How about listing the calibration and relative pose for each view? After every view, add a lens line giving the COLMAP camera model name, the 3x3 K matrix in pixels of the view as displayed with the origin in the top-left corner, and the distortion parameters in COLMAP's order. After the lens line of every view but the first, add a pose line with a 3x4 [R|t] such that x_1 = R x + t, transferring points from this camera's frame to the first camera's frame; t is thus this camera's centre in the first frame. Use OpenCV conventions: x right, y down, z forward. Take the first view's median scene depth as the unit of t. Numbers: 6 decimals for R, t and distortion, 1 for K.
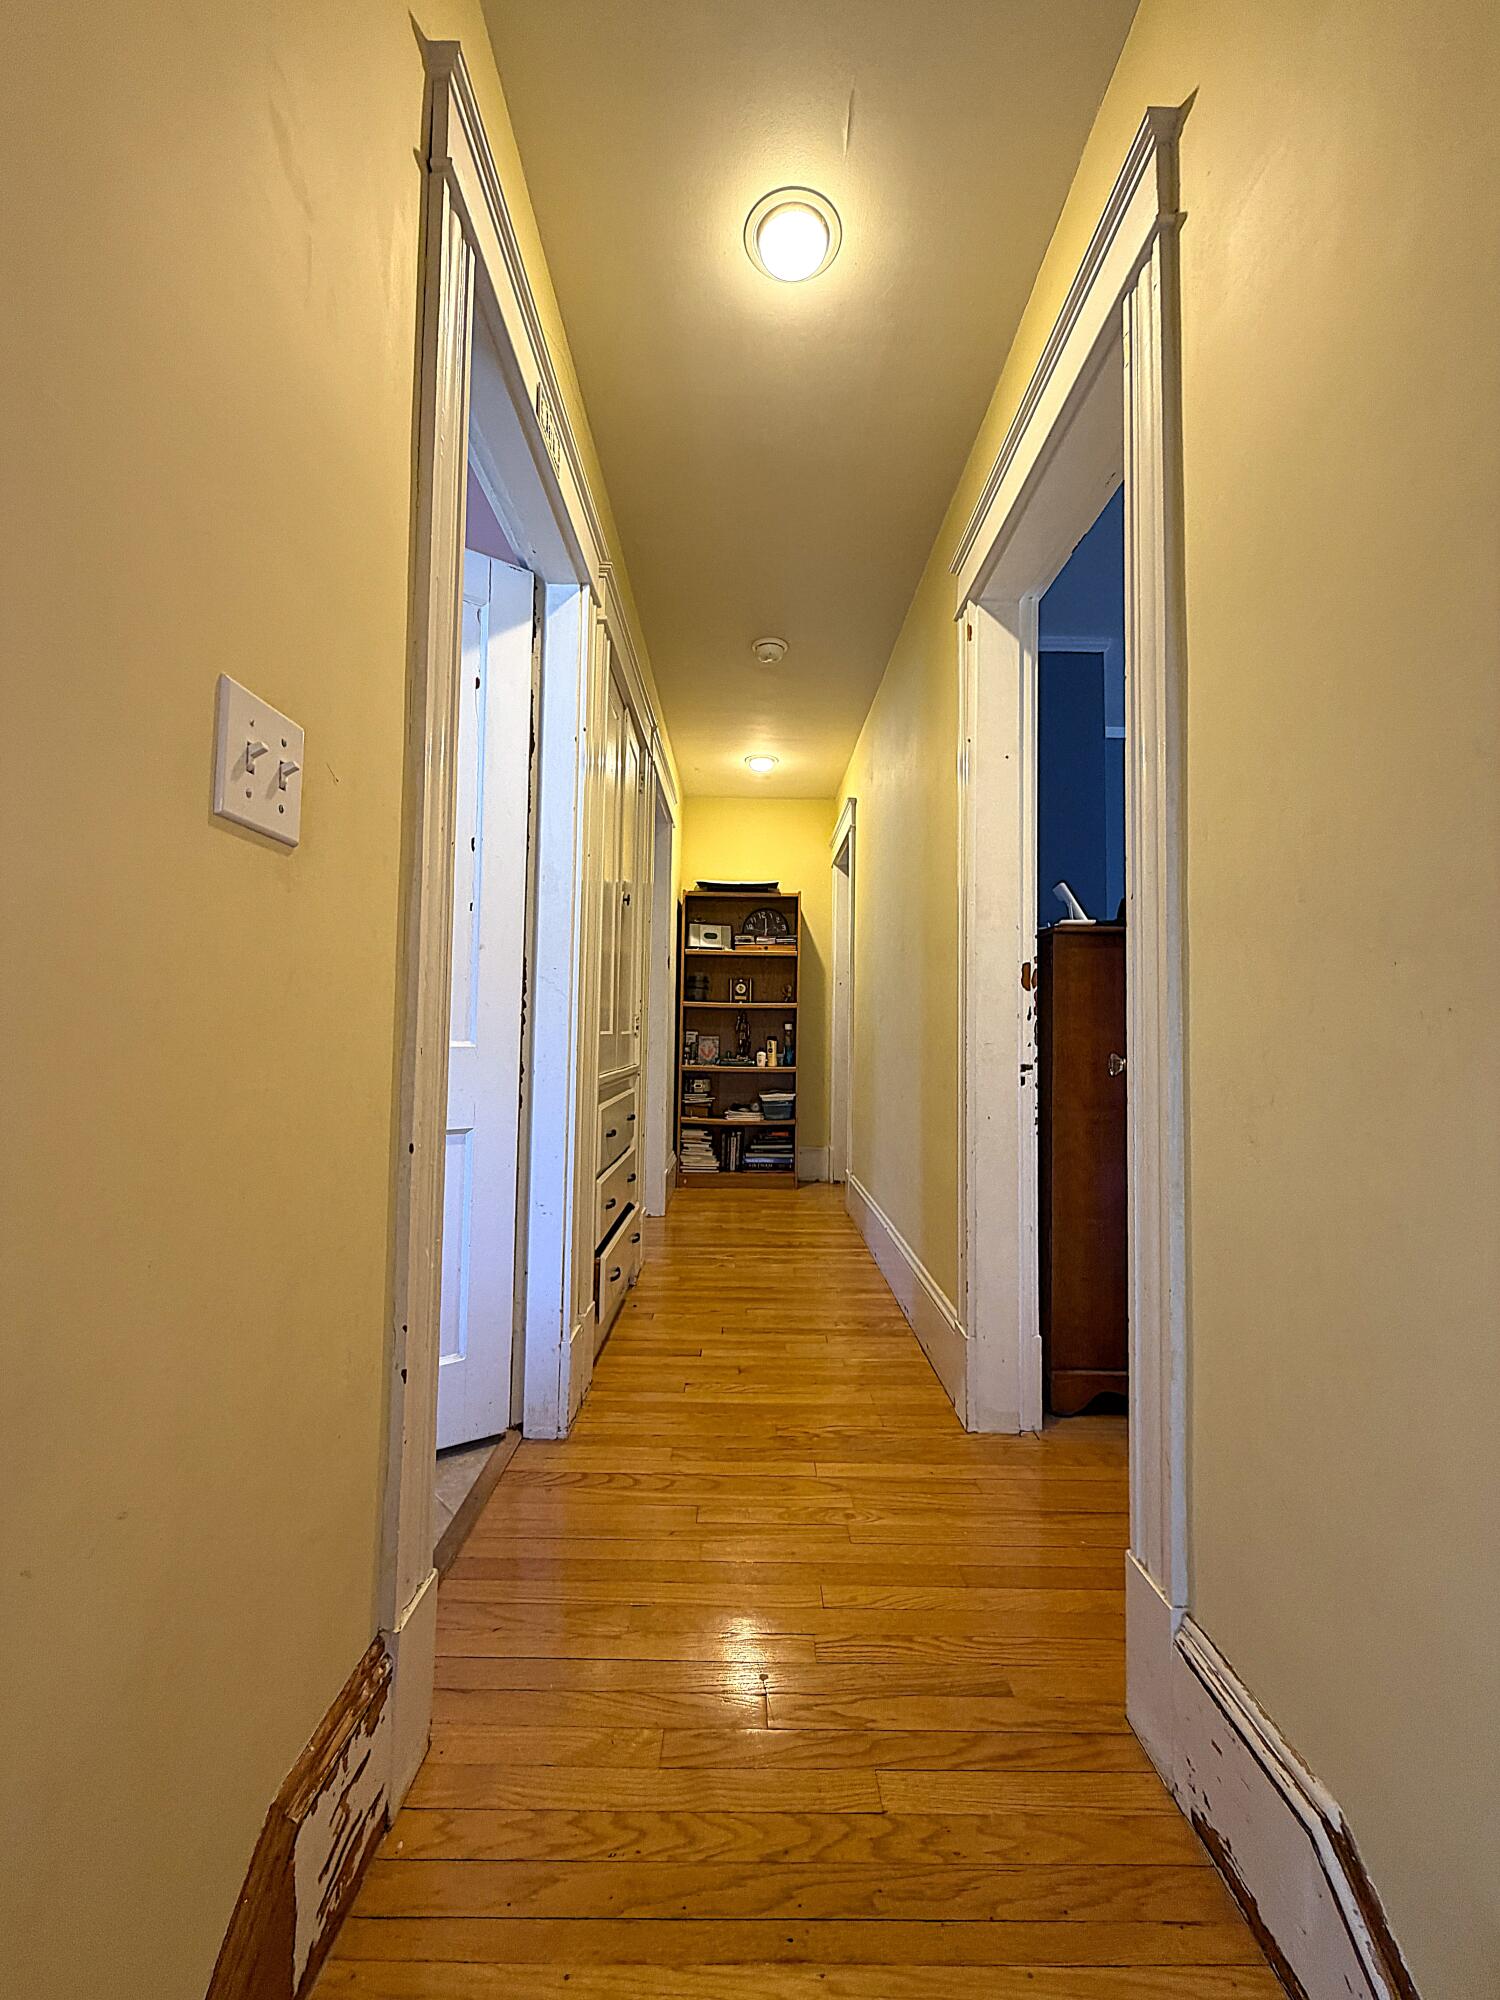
lens RADIAL K [[802.2, 0, 751.2], [0, 802.2, 998.7], [0, 0, 1]] dist [-0.000256, 0.000219]
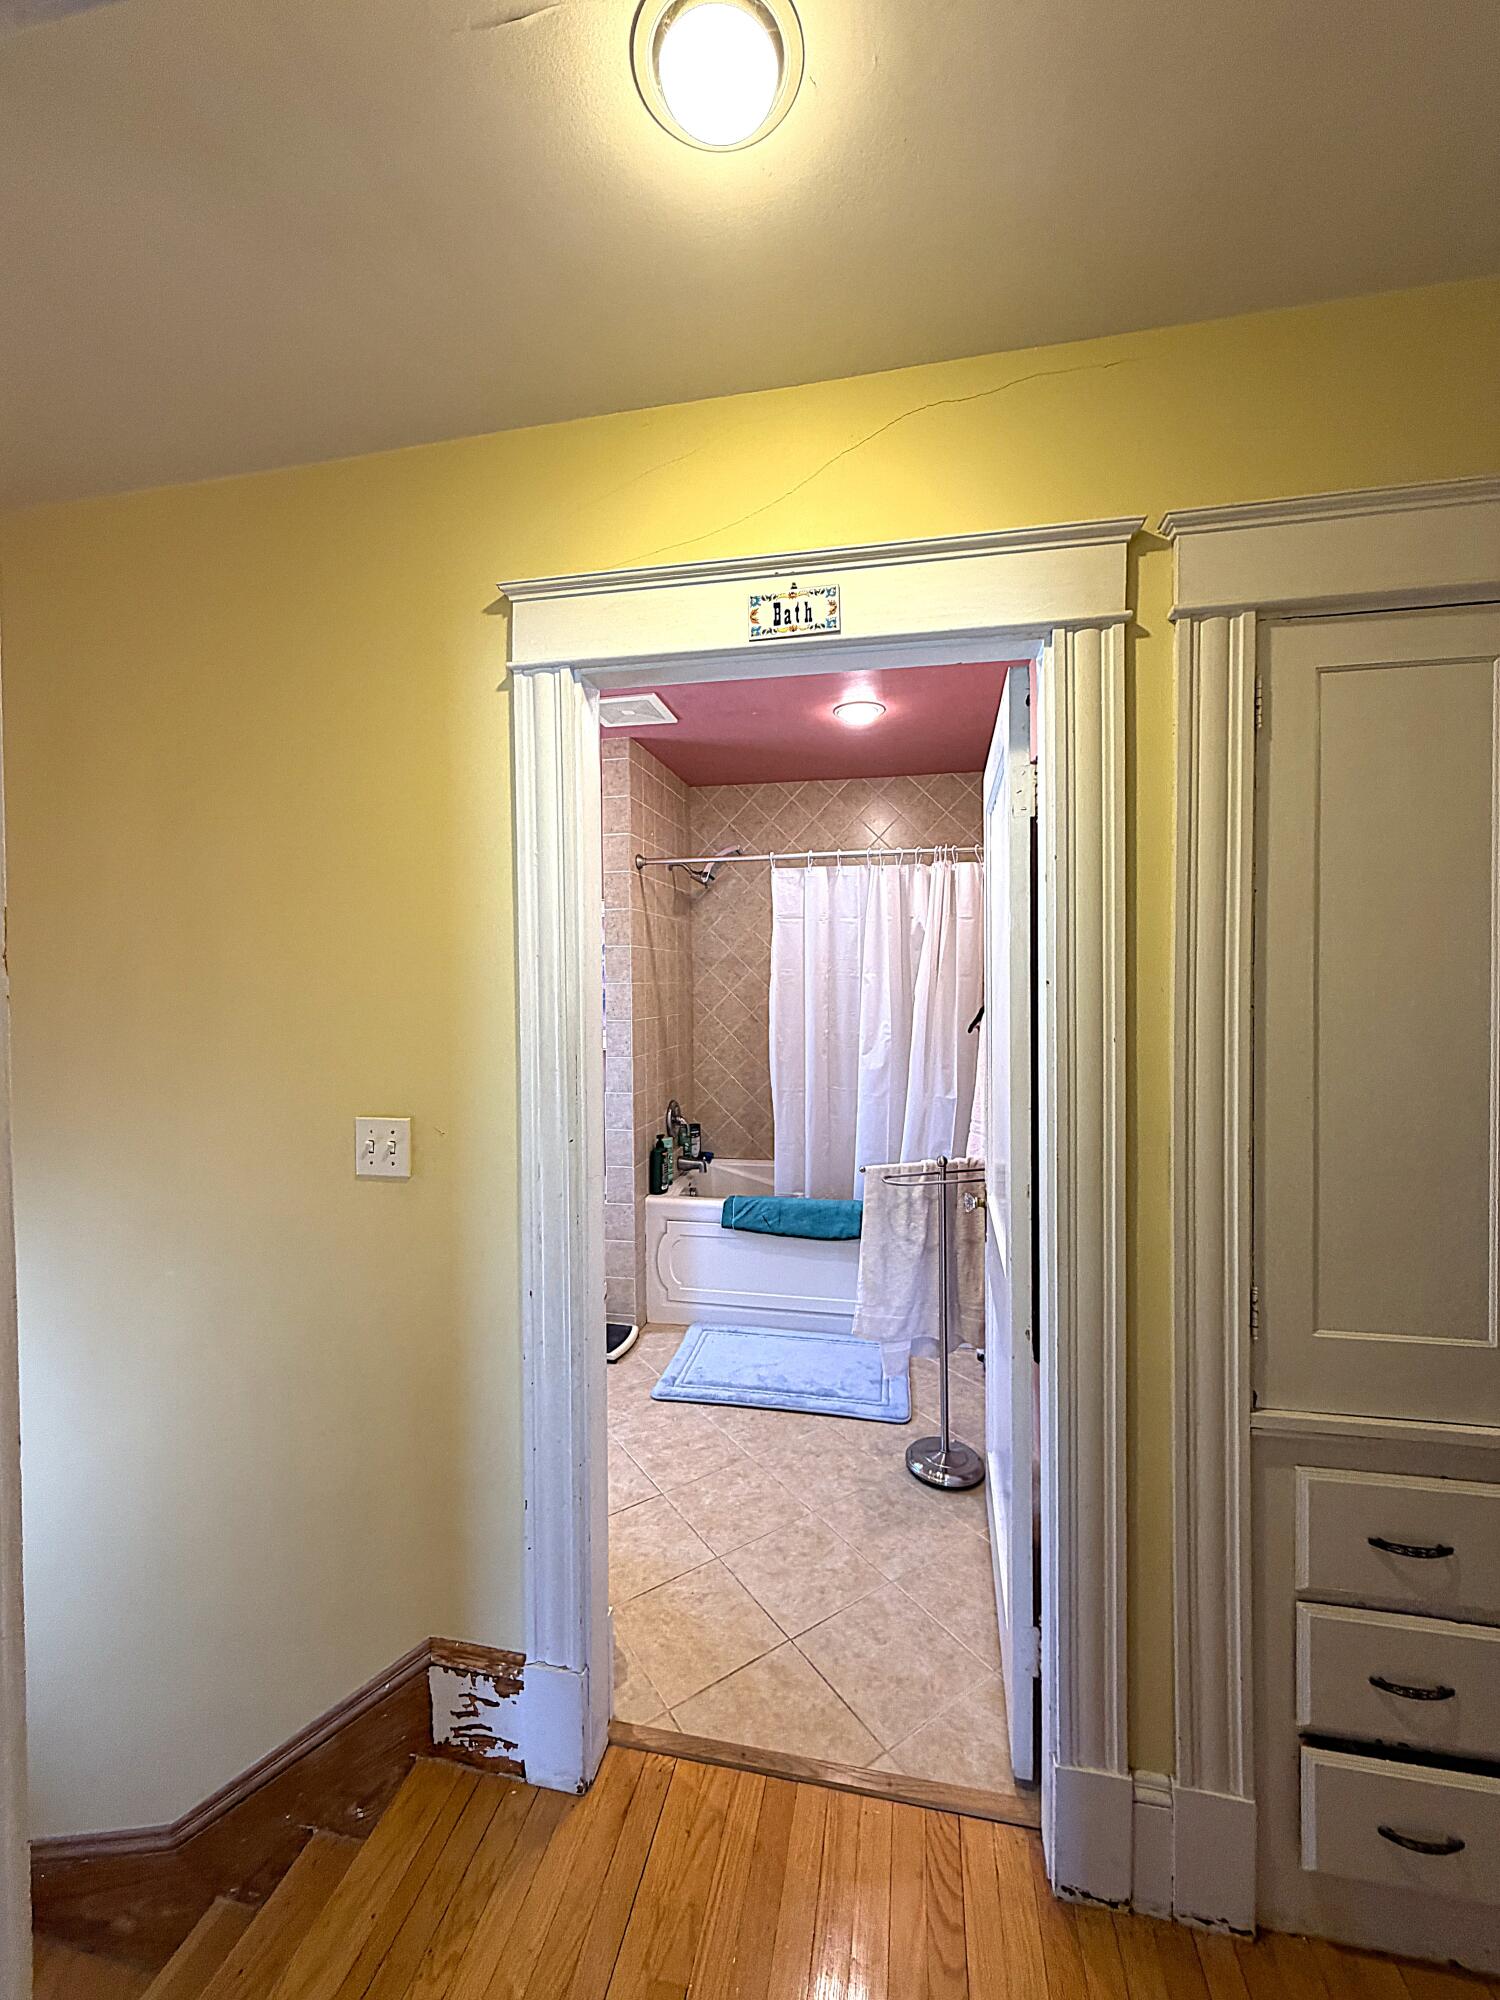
lens RADIAL K [[802.2, 0, 752.0], [0, 802.2, 997.3], [0, 0, 1]] dist [-0.000256, 0.000219]
pose [[-0.206482, 0.005525, -0.978435, 0.726496], [0.050763, 0.998698, -0.005074, -0.348748], [0.977133, -0.050716, -0.206494, 1.348049]]
